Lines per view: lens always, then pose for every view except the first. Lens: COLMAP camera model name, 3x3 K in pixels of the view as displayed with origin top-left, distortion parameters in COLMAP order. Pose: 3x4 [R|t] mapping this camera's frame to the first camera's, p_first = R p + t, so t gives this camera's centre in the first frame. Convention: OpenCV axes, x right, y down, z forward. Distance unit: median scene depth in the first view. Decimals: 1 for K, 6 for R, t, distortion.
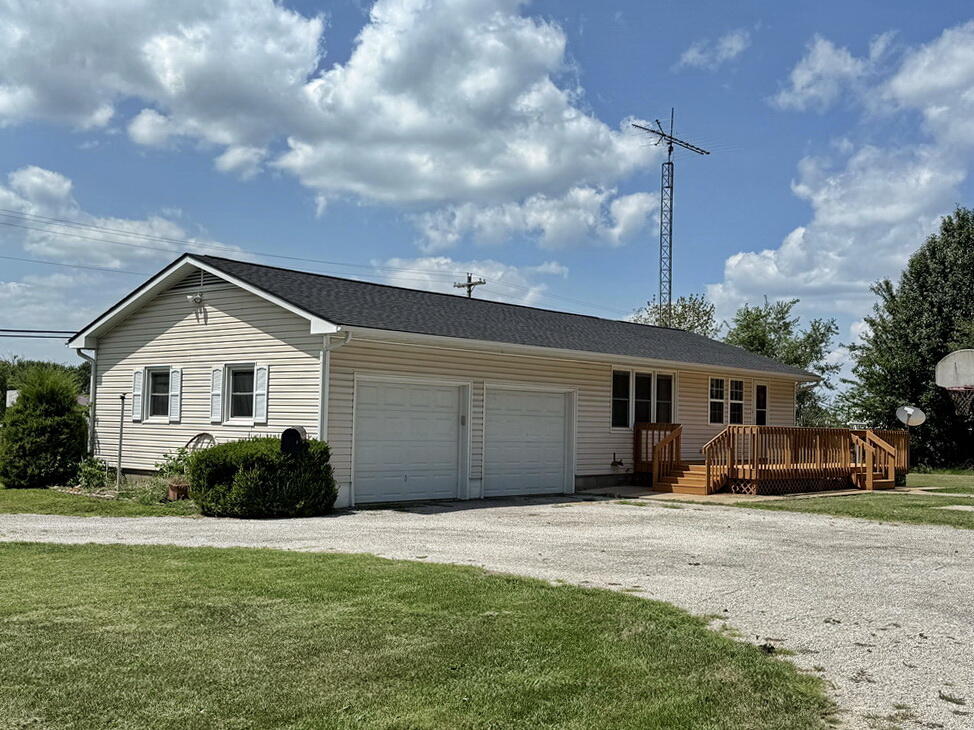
lens RADIAL K [[1074.9, 0, 487.0], [0, 1074.9, 365.0], [0, 0, 1]] dist [0.078026, -0.021905]
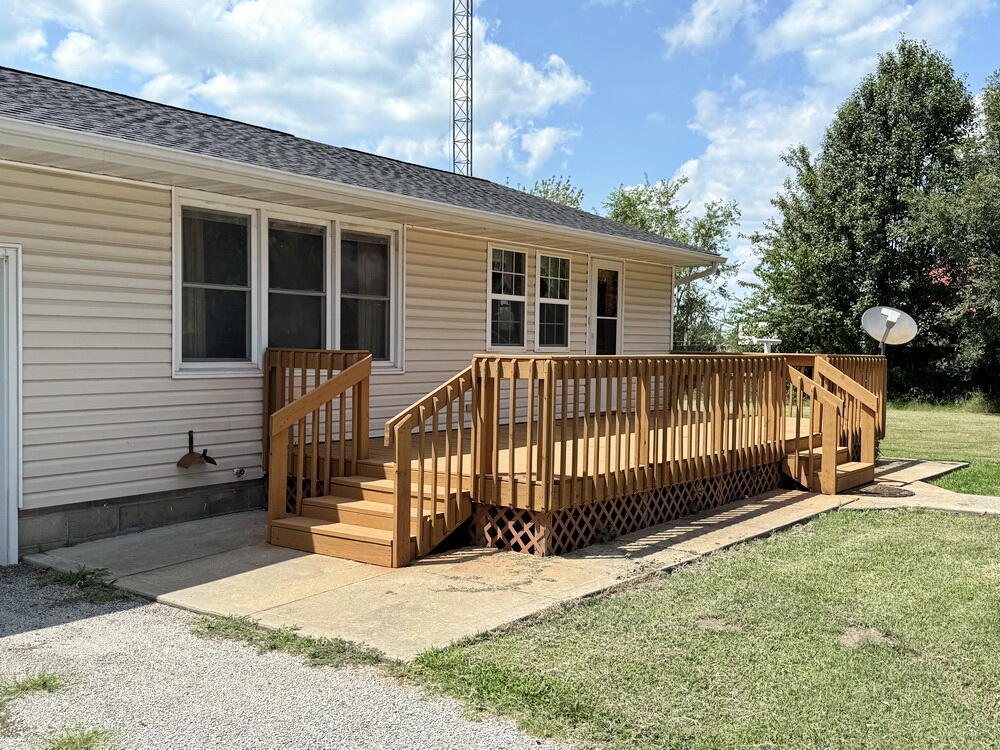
lens RADIAL K [[1010.9, 0, 500.0], [0, 1010.9, 375.0], [0, 0, 1]] dist [0.082764, 0.001438]
pose [[0.995342, -0.014172, 0.095360, 0.165174], [0.005860, 0.996201, 0.086886, 0.027950], [-0.096229, -0.085922, 0.991644, 0.554557]]
